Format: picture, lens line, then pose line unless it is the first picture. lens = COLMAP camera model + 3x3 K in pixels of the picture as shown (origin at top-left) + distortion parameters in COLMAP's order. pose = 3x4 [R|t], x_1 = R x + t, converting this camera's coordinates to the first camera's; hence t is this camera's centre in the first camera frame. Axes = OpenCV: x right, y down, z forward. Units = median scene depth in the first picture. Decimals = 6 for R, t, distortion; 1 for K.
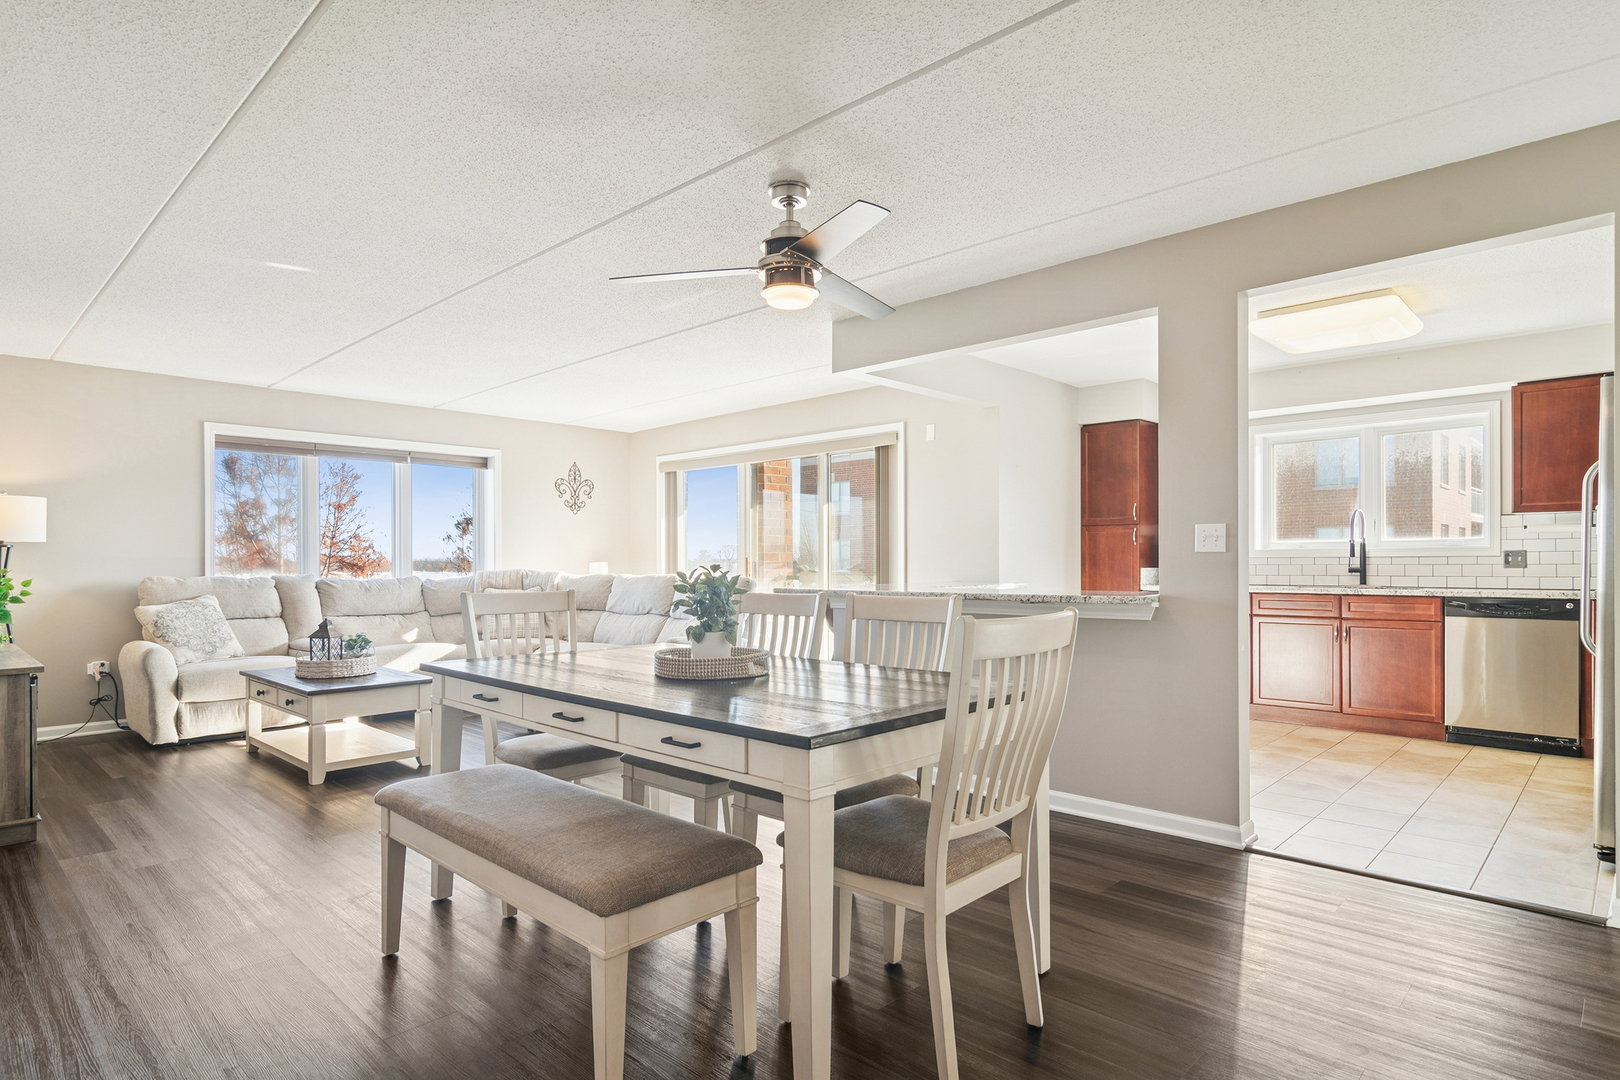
lens RADIAL K [[866.2, 0, 809.6], [0, 866.2, 563.2], [0, 0, 1]] dist [0.000591, 0.001102]
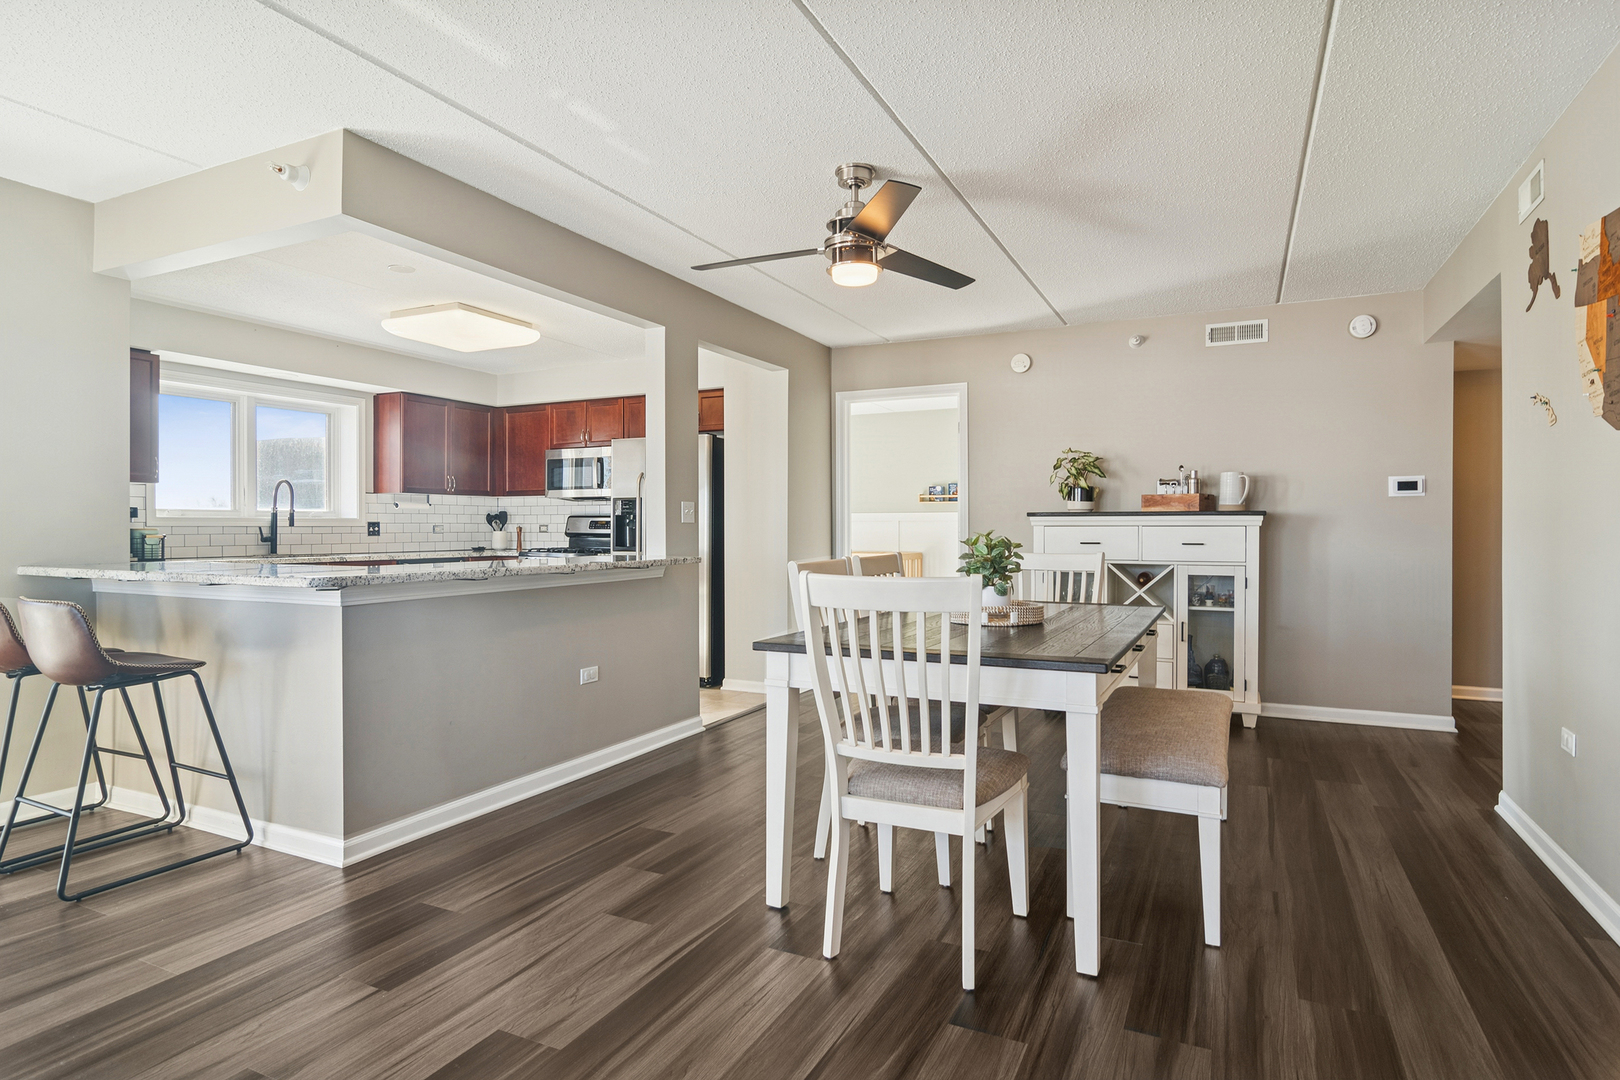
lens RADIAL K [[880.5, 0, 811.9], [0, 880.5, 528.6], [0, 0, 1]] dist [0.002162, 0.001039]
pose [[-0.303832, 0.003775, 0.952718, -0.520374], [0.003857, 0.999989, -0.002732, 0.000675], [-0.952718, 0.002844, -0.303843, 0.698647]]
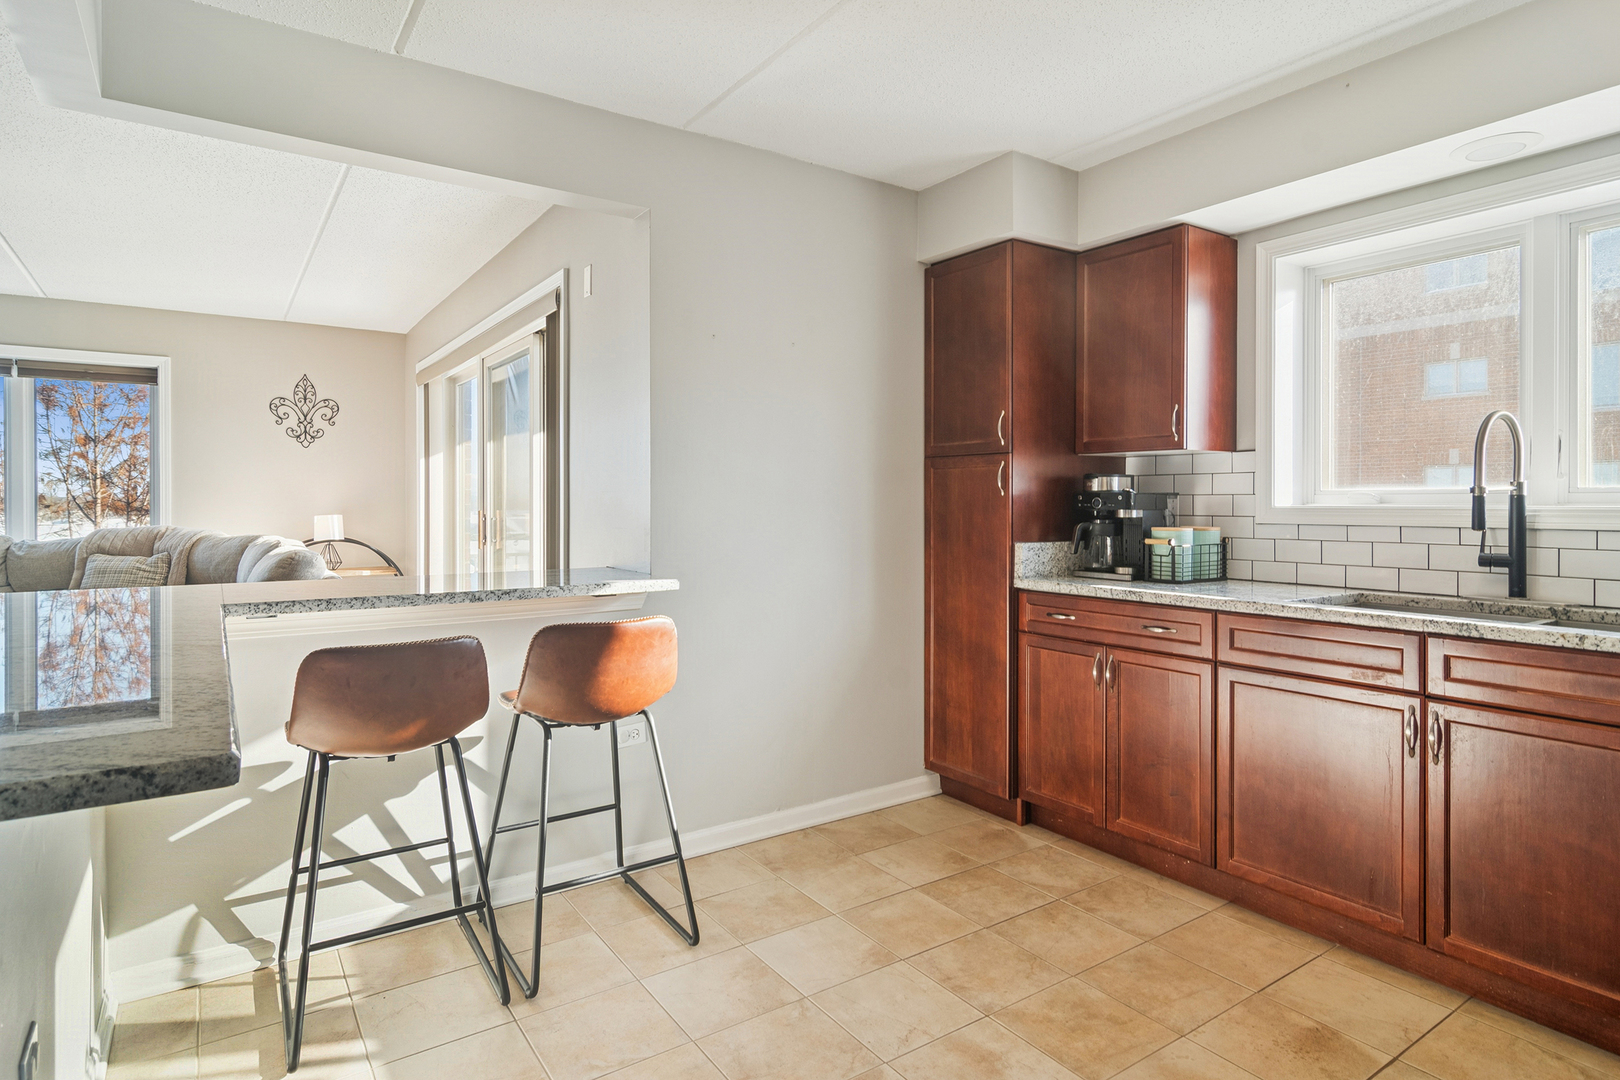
lens RADIAL K [[874.8, 0, 804.0], [0, 874.8, 505.1], [0, 0, 1]] dist [0.001232, 0.000178]
pose [[0.978097, 0.005099, -0.208086, 0.389802], [-0.004409, 0.999983, 0.003782, -0.018332], [0.208102, -0.002782, 0.978103, 0.519685]]
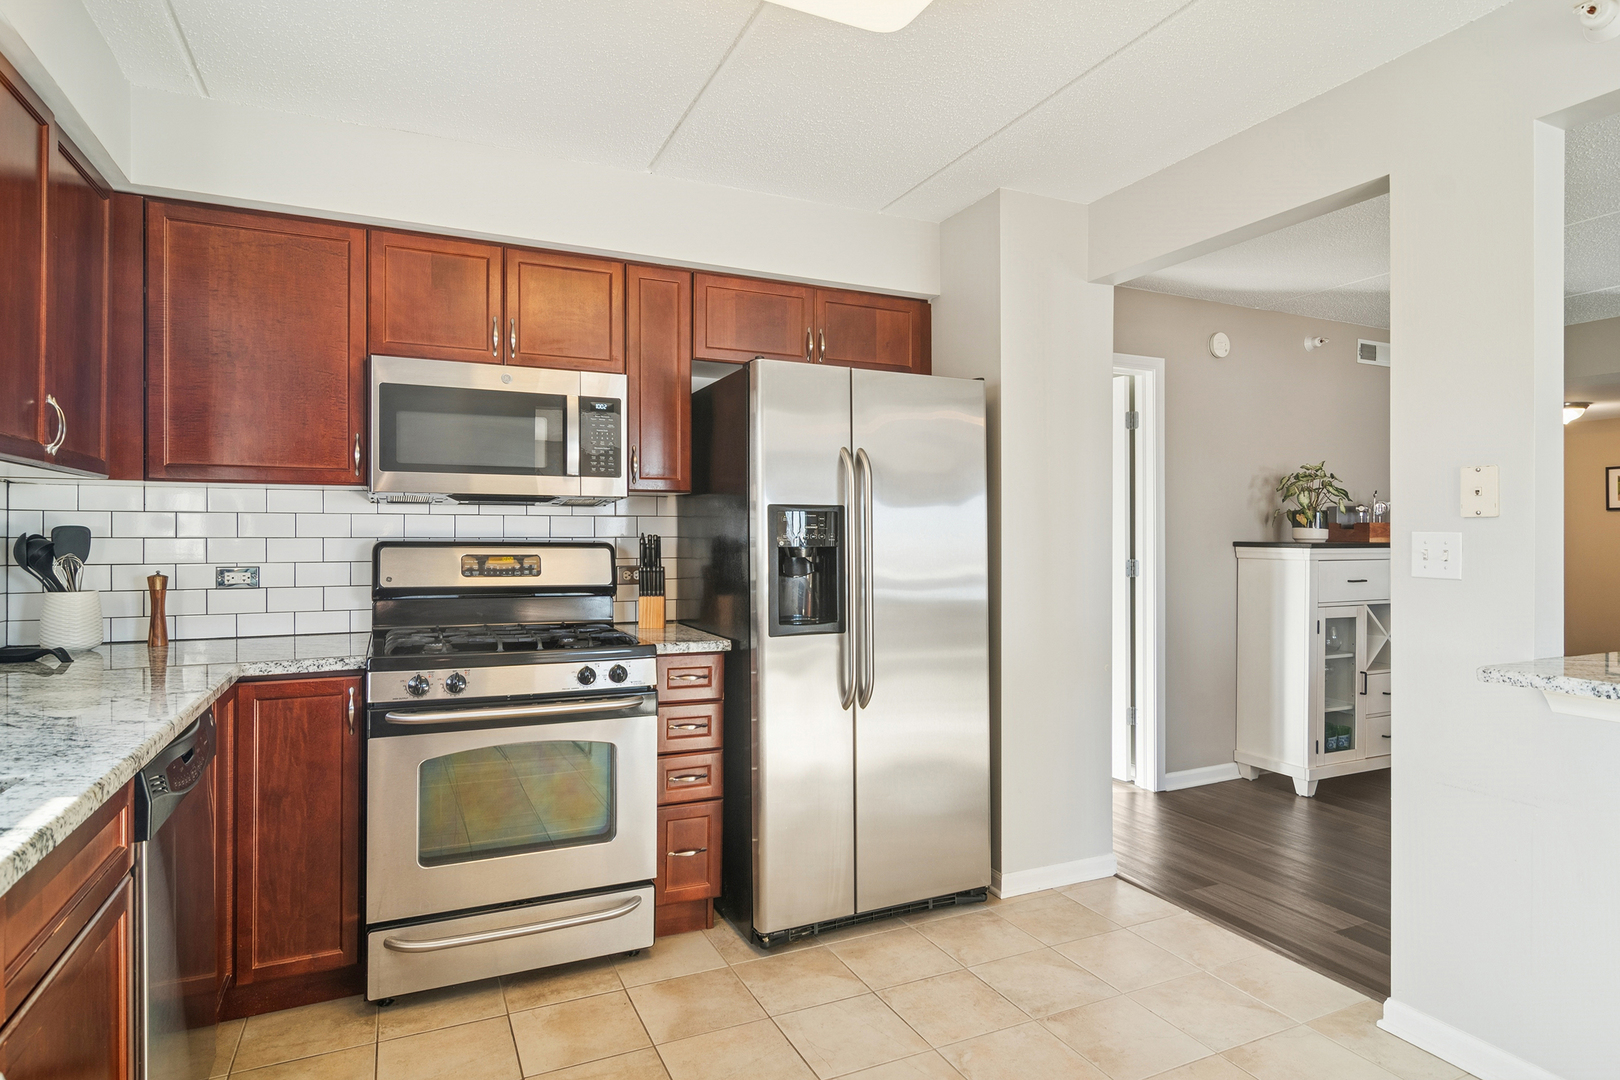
lens RADIAL K [[880.5, 0, 811.9], [0, 880.5, 528.6], [0, 0, 1]] dist [0.002162, 0.001039]
pose [[-0.932719, 0.007191, 0.360532, 0.383342], [0.004264, 0.999951, -0.008913, -0.024074], [-0.360578, -0.006777, -0.932704, 0.995236]]
